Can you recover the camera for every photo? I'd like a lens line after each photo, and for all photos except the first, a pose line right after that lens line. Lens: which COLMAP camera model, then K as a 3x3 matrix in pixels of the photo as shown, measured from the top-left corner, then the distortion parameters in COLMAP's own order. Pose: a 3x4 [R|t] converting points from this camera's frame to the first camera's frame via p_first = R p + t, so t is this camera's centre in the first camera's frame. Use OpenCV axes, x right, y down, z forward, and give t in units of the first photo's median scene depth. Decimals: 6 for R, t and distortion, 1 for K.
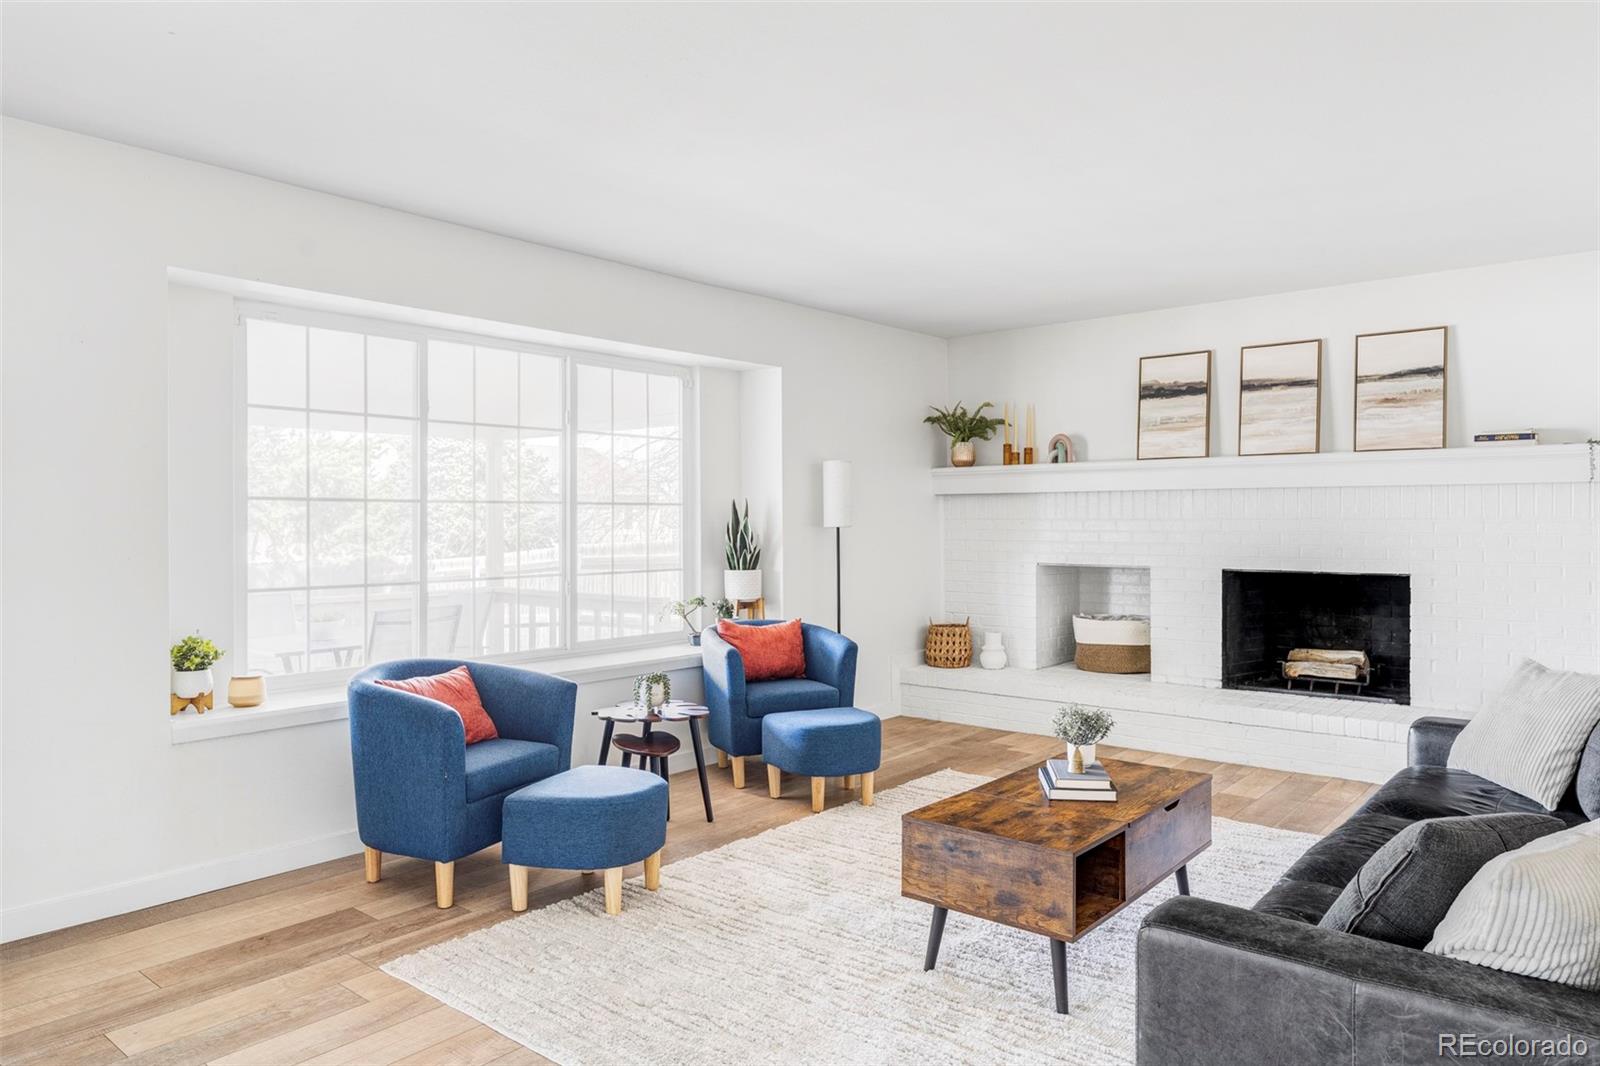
lens RADIAL K [[1045.0, 0, 790.5], [0, 1045.0, 524.6], [0, 0, 1]] dist [0.000910, 0.000023]
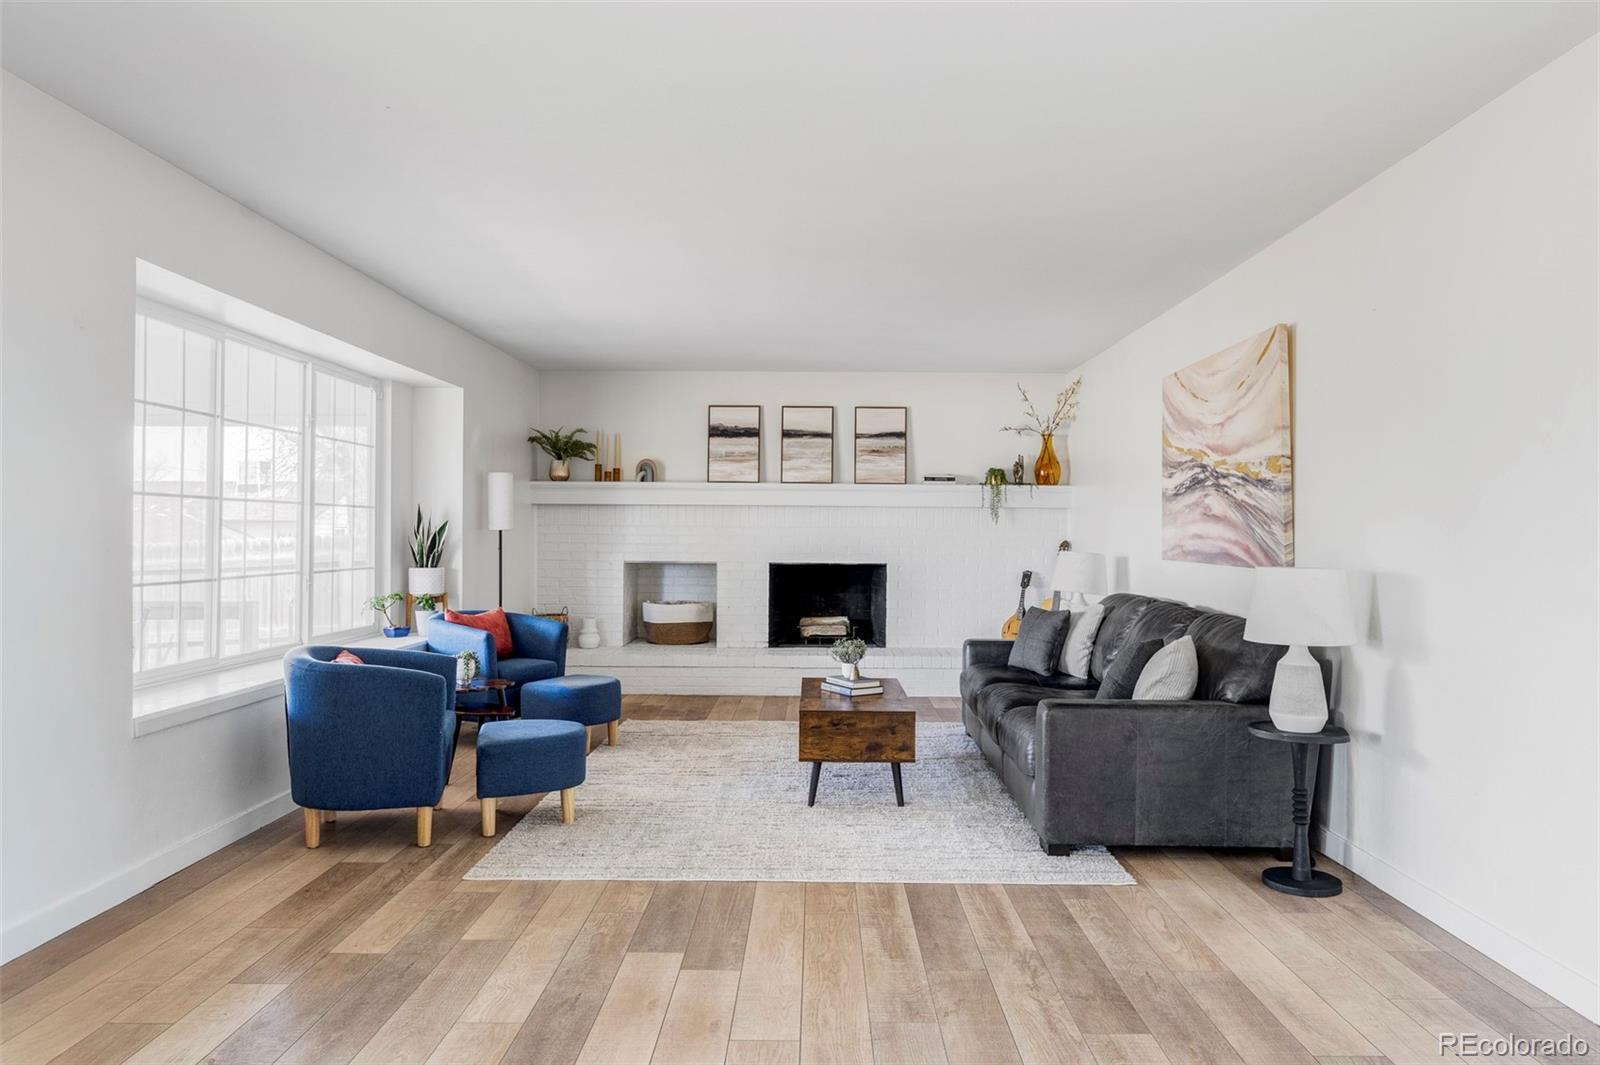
lens RADIAL K [[1062.9, 0, 789.5], [0, 1062.9, 534.8], [0, 0, 1]] dist [-0.005673, -0.001043]
pose [[0.766503, 0.007324, 0.642199, -0.490591], [-0.006386, 0.999972, -0.003782, 0.010548], [-0.642209, -0.001202, 0.766528, -0.113595]]
